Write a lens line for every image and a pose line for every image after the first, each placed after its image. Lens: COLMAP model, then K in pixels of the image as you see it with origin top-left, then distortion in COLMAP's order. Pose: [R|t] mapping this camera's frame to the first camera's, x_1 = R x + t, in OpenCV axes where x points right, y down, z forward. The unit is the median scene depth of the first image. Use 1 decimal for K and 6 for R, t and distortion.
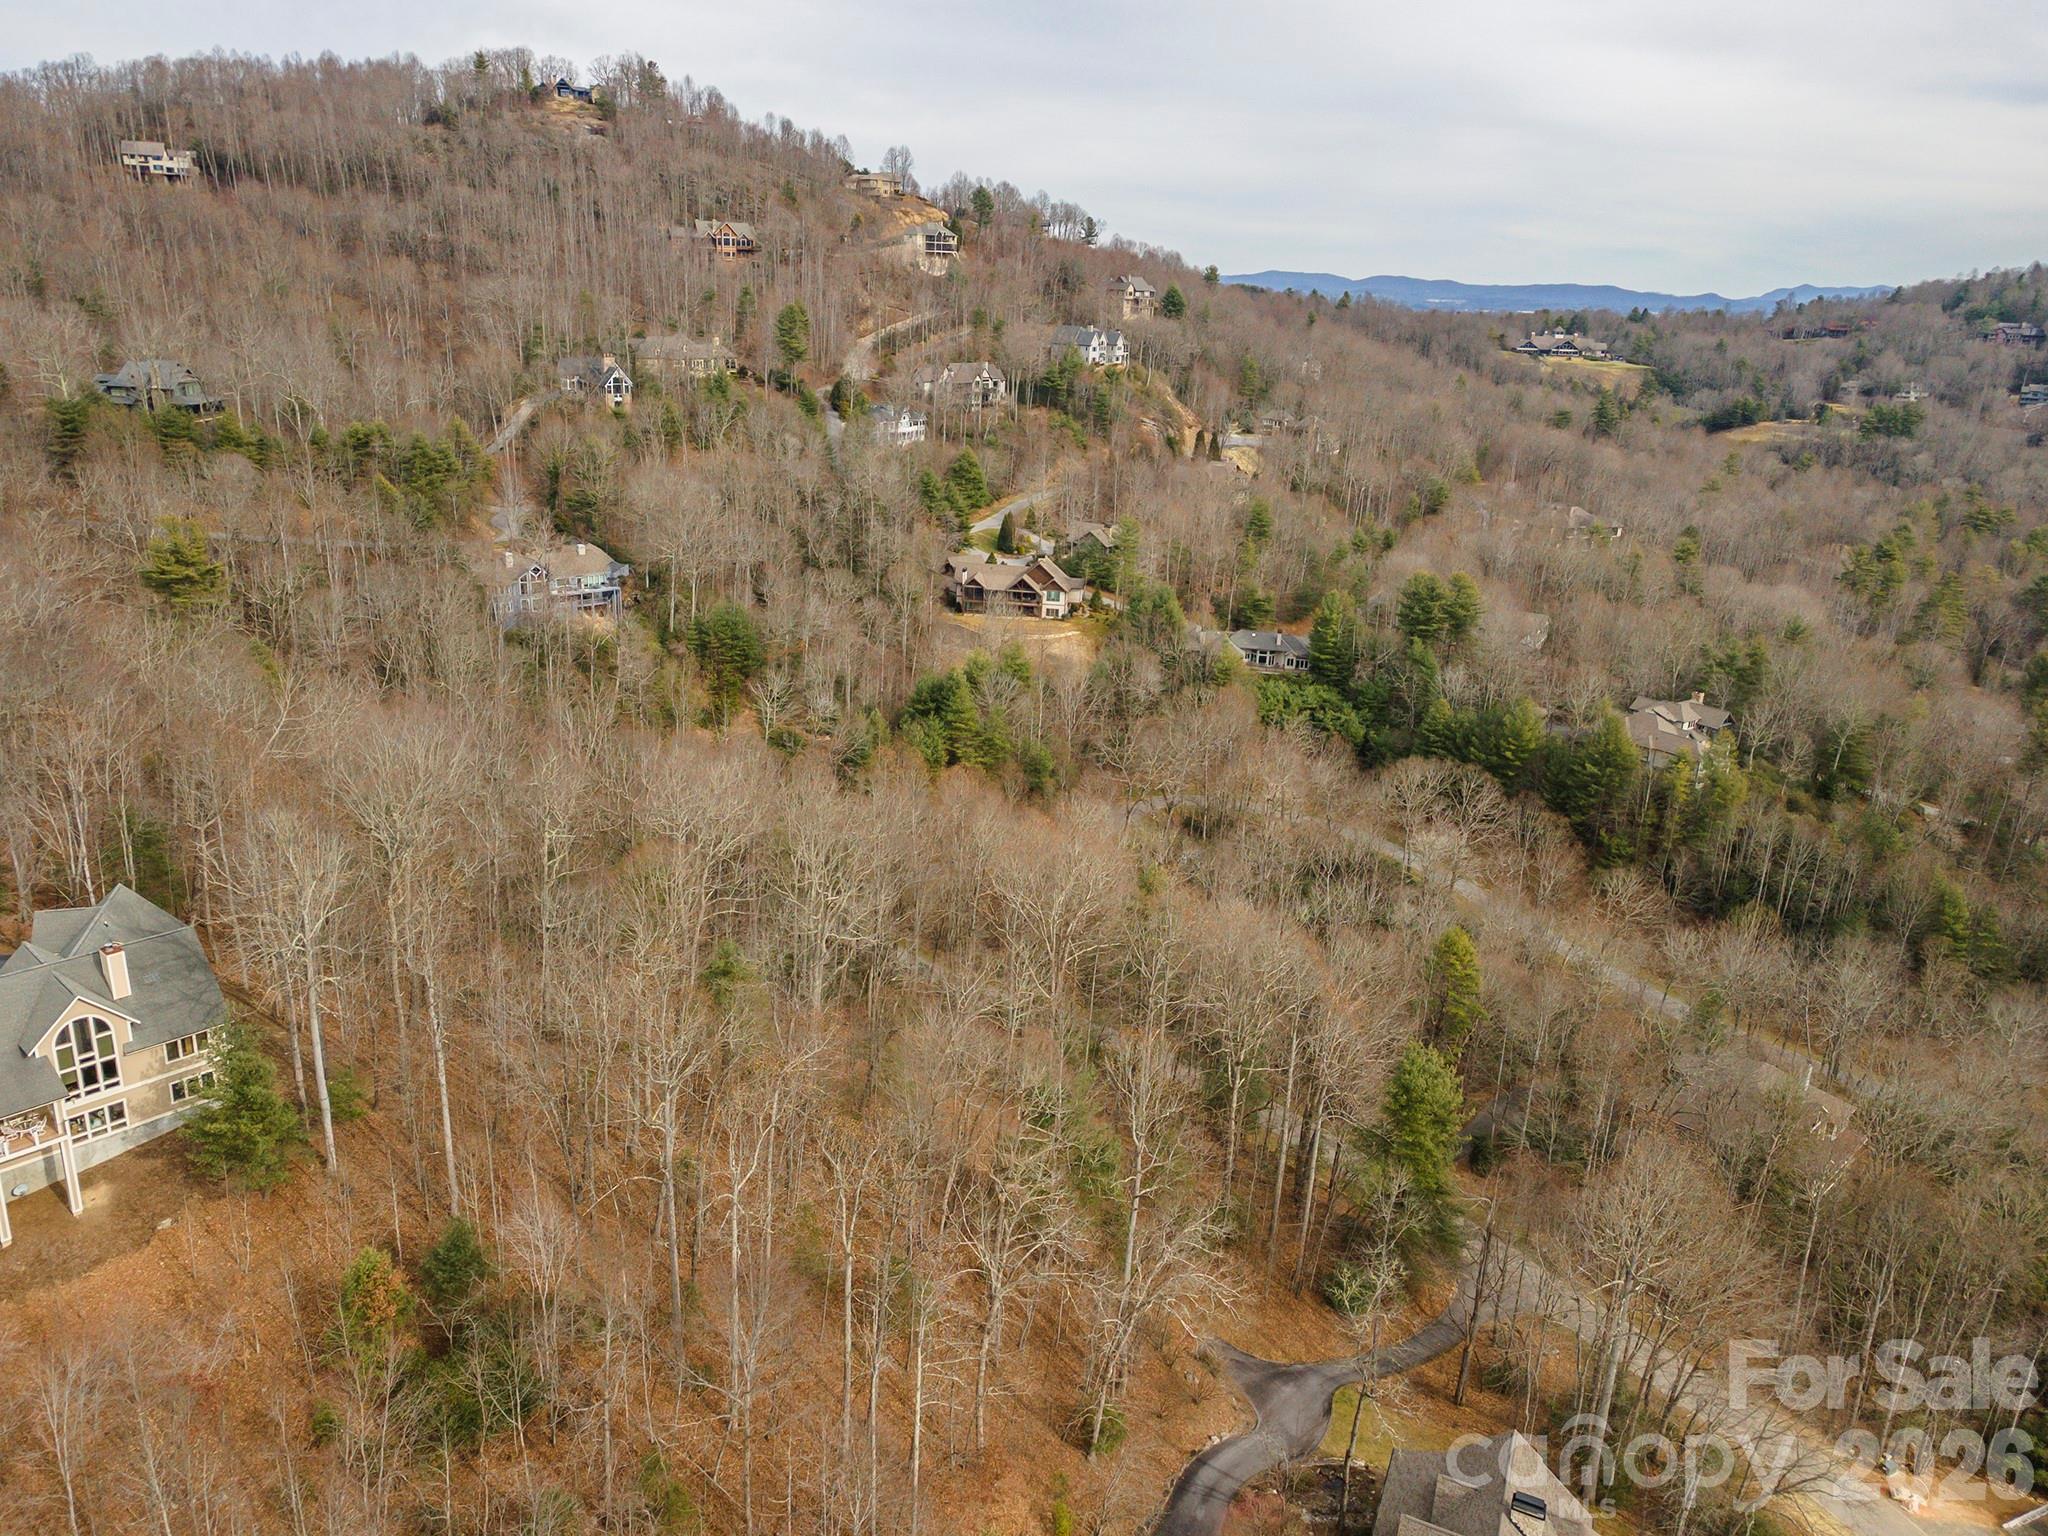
lens RADIAL K [[1482.9, 0, 1026.1], [0, 1482.9, 769.0], [0, 0, 1]] dist [0.038335, 0.019648]
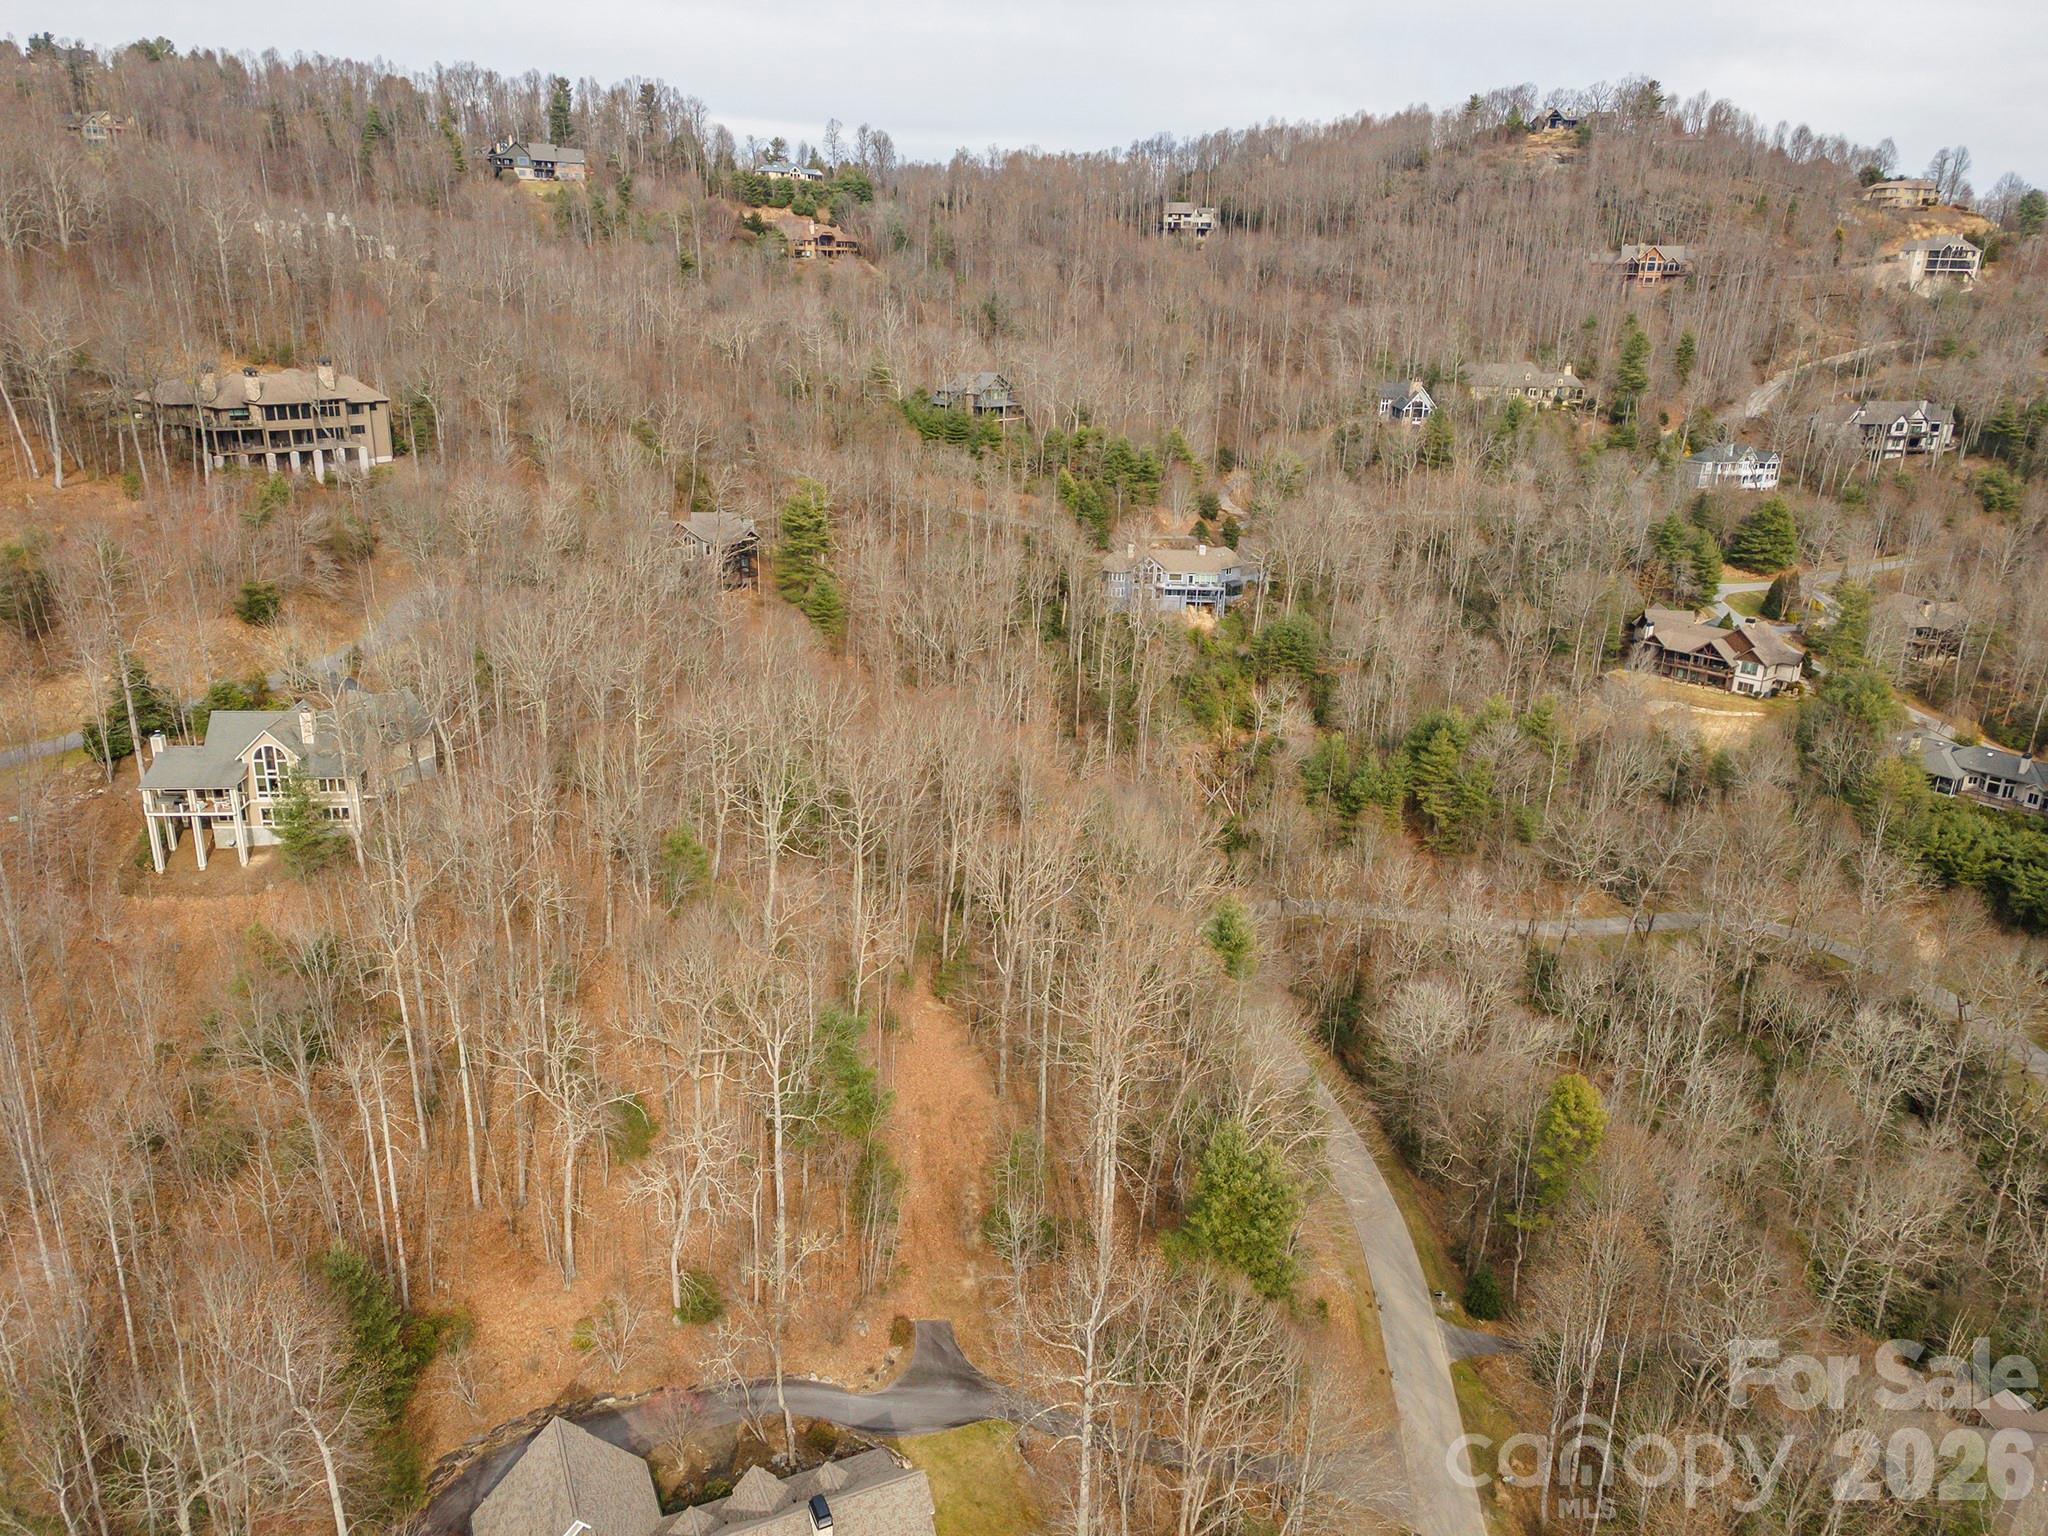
lens RADIAL K [[1482.9, 0, 1011.8], [0, 1482.9, 770.1], [0, 0, 1]] dist [0.038335, 0.019648]
pose [[0.746310, 0.198180, -0.635410, 0.170075], [-0.212605, 0.975613, 0.054575, -0.010960], [0.630730, 0.094362, 0.770244, 0.050661]]
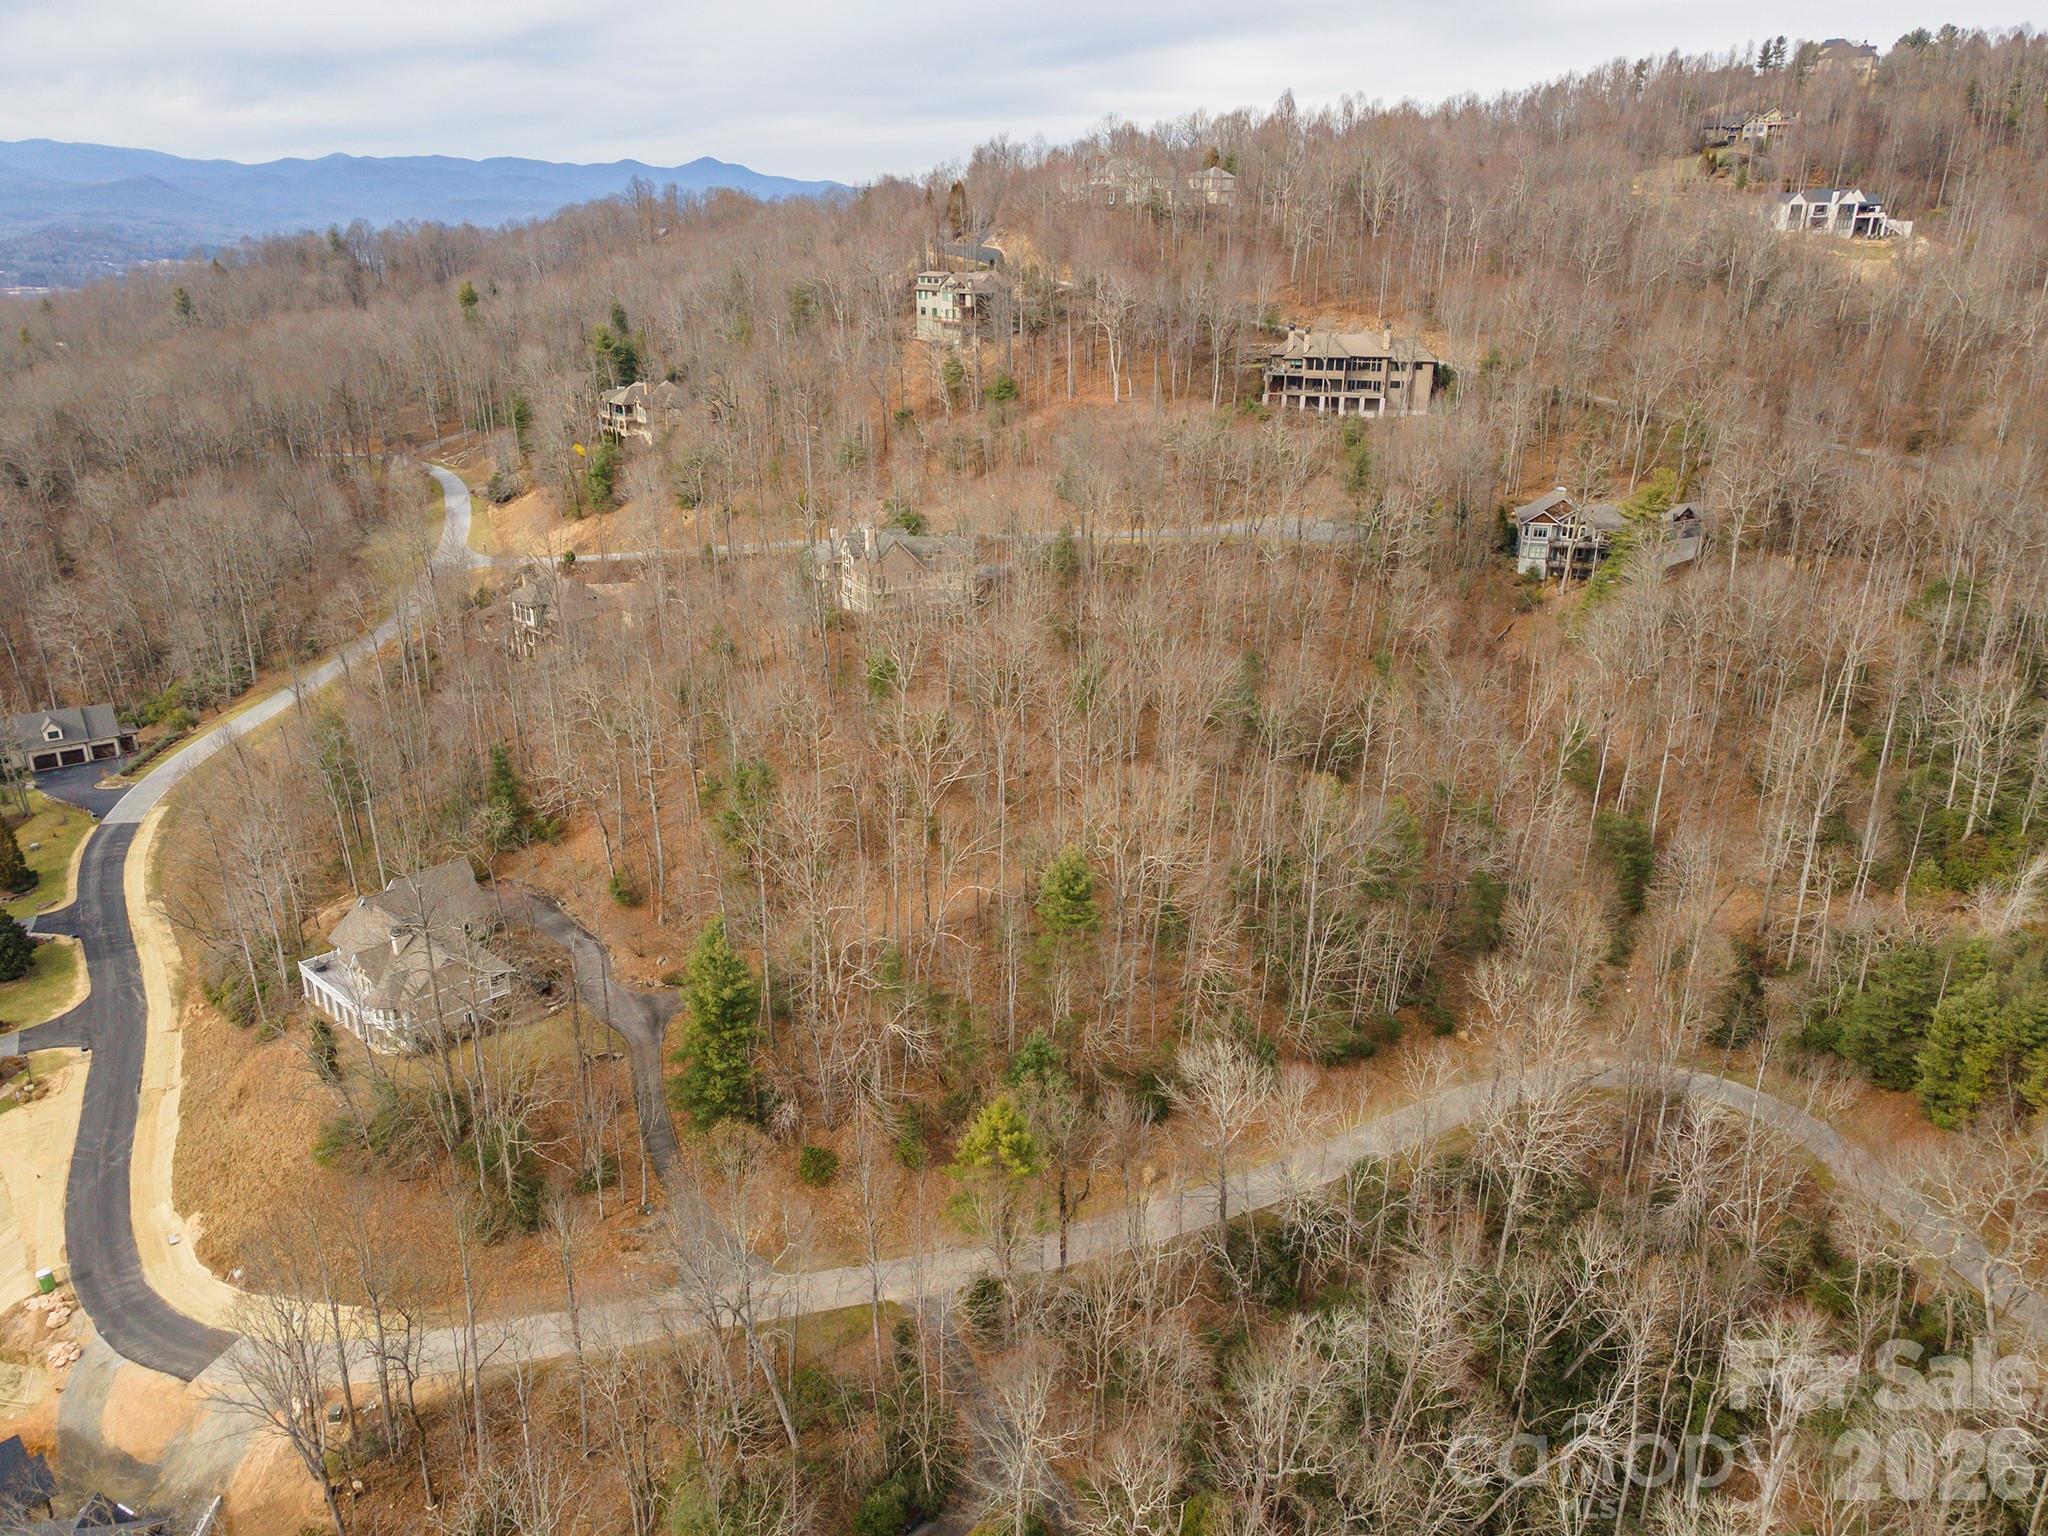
lens RADIAL K [[1482.9, 0, 1026.3], [0, 1482.9, 762.6], [0, 0, 1]] dist [0.038335, 0.019648]
pose [[-0.335156, 0.288079, -0.897040, 0.282257], [-0.320679, 0.860380, 0.396120, -0.106052], [0.885910, 0.420424, -0.195980, 0.337257]]
